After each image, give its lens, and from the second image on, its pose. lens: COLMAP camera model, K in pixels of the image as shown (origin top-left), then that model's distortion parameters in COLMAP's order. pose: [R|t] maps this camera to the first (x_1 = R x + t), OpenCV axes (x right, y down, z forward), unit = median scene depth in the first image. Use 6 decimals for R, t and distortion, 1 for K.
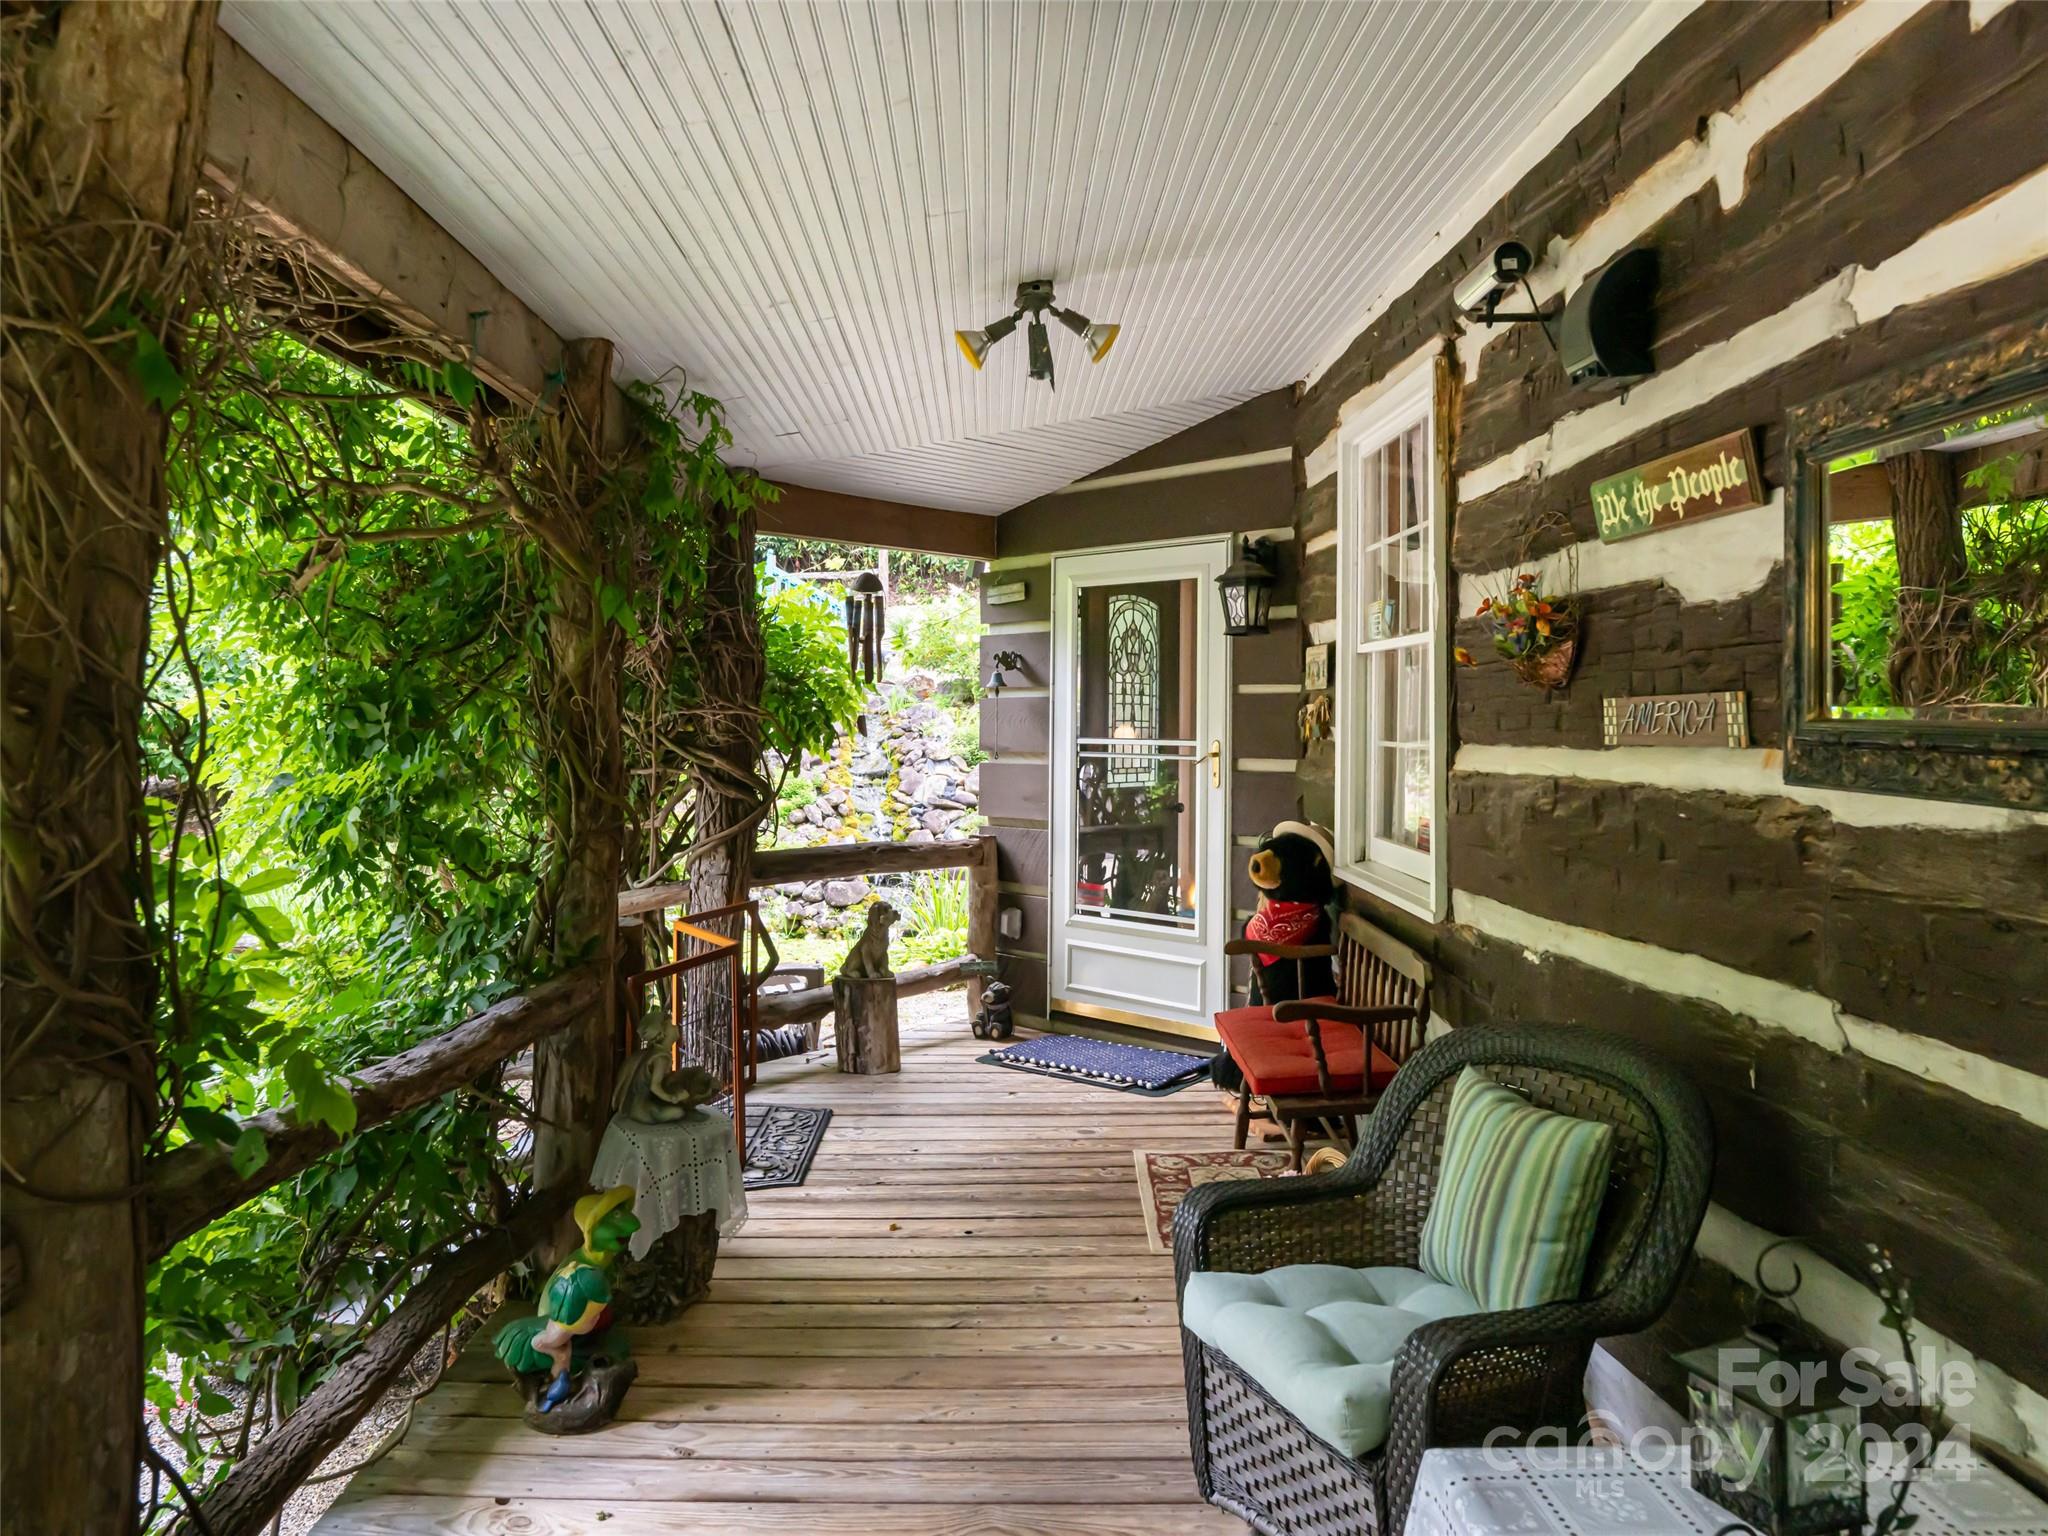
lens RADIAL K [[1254.1, 0, 1021.7], [0, 1254.1, 763.8], [0, 0, 1]] dist [0.000203, 0.000001]
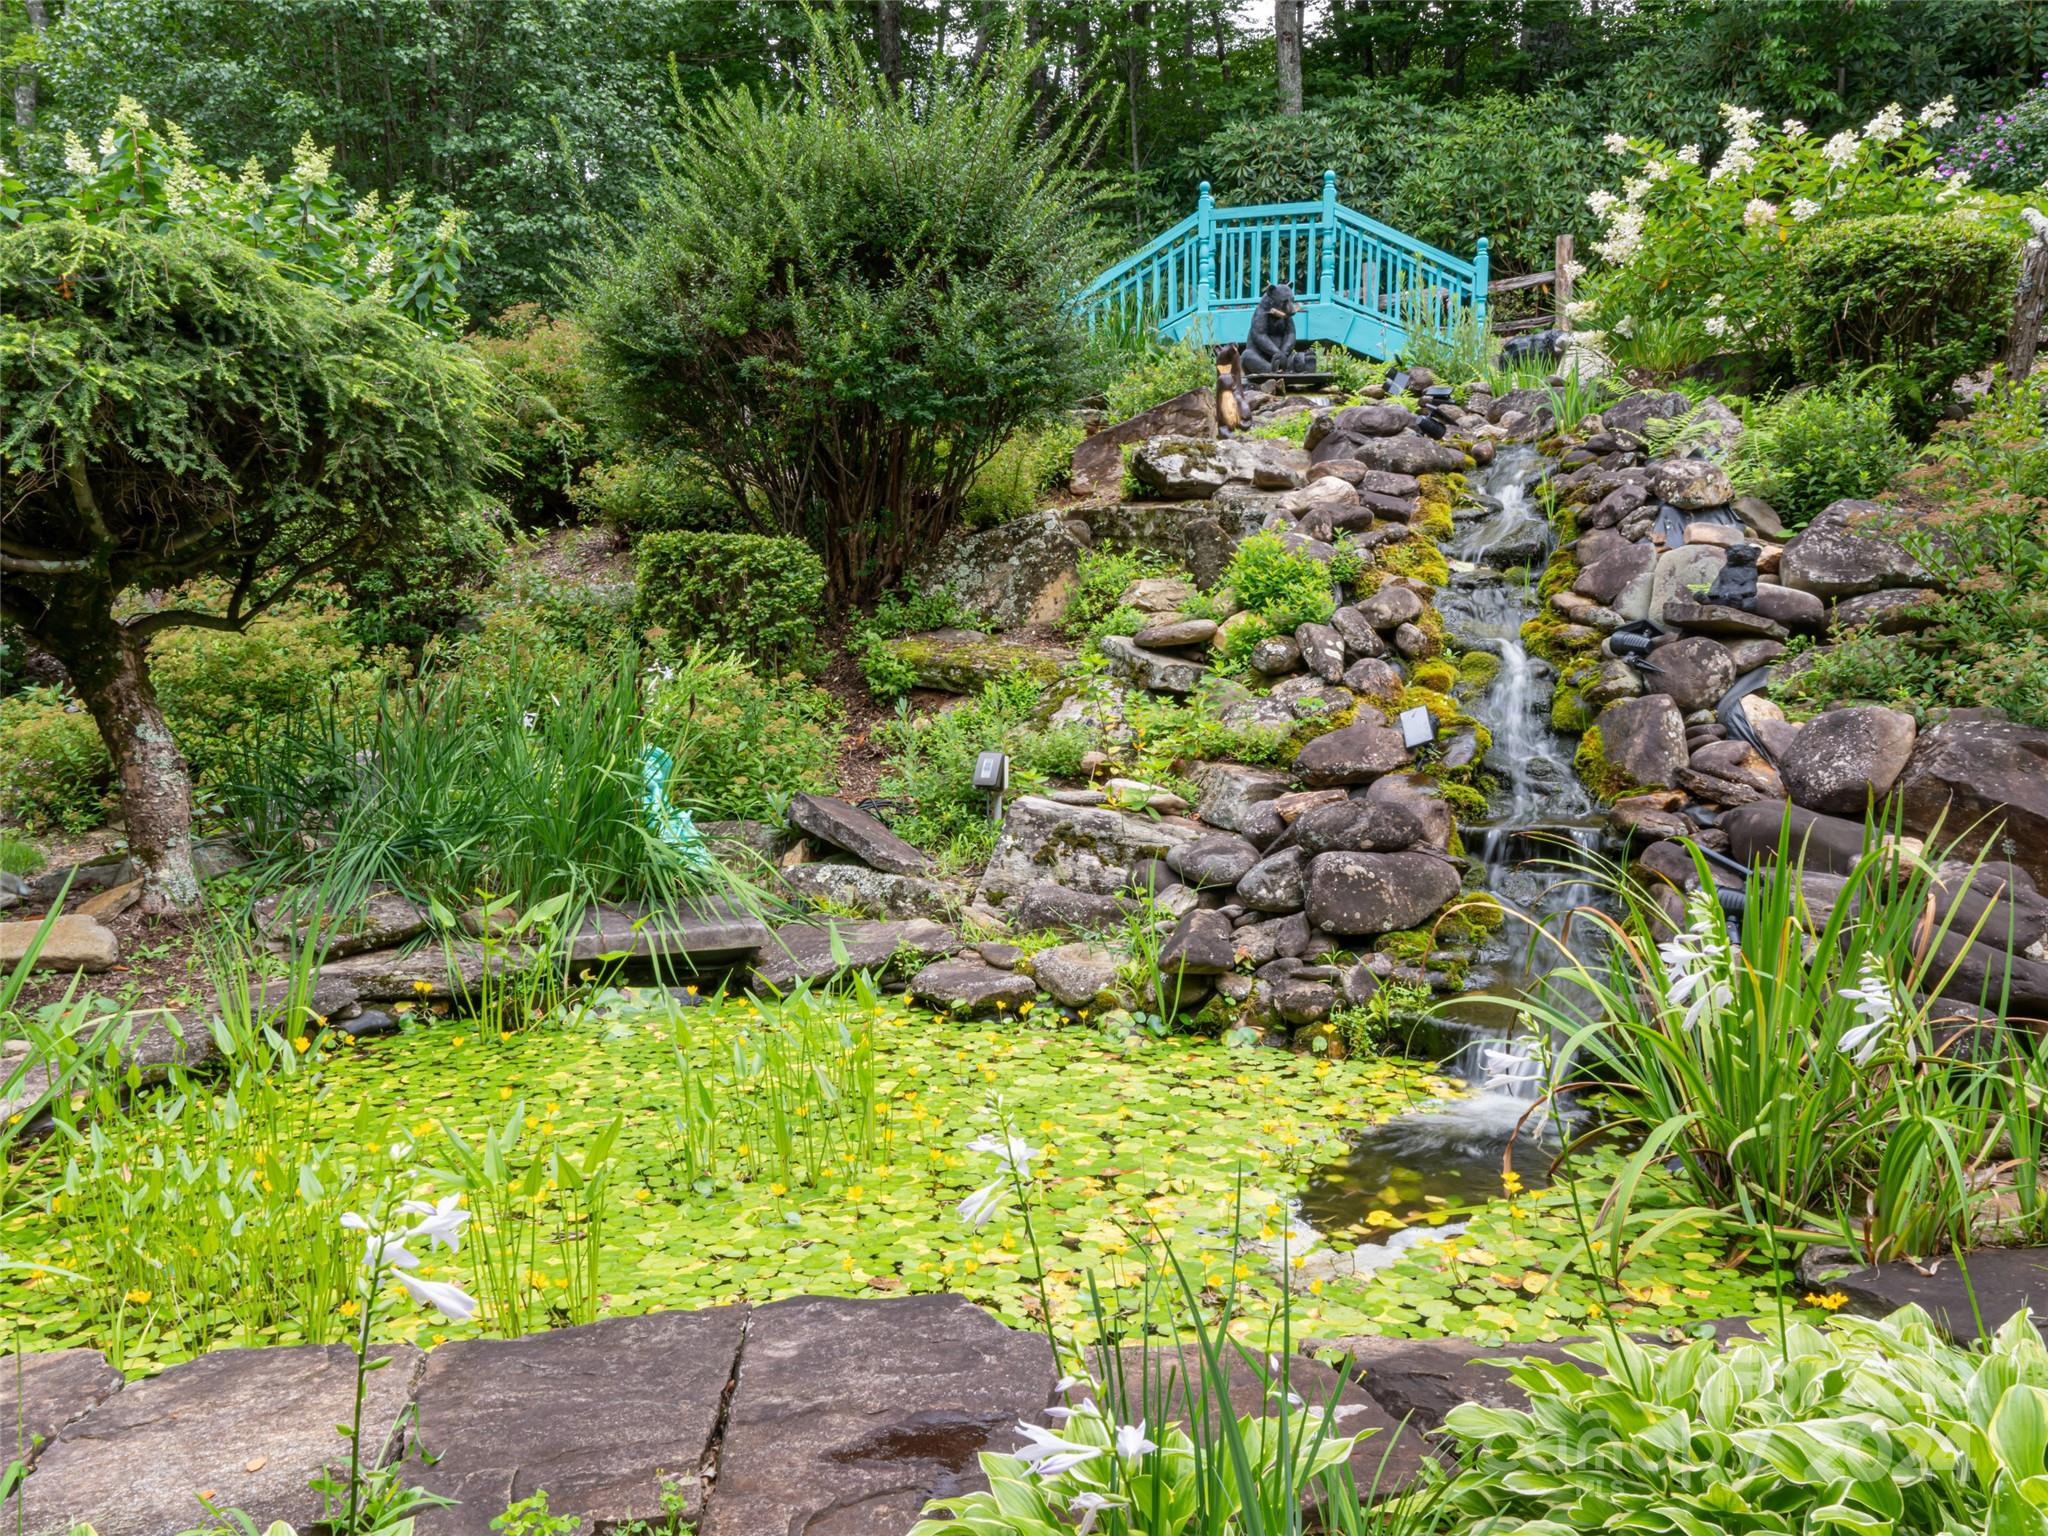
lens RADIAL K [[1436.9, 0, 1025.7], [0, 1436.9, 767.4], [0, 0, 1]] dist [-0.002648, -0.000417]
pose [[0.891539, 0.032398, -0.451783, -0.051923], [0.005568, 0.996579, 0.082454, 0.038285], [0.452909, -0.076027, 0.888309, 0.572104]]
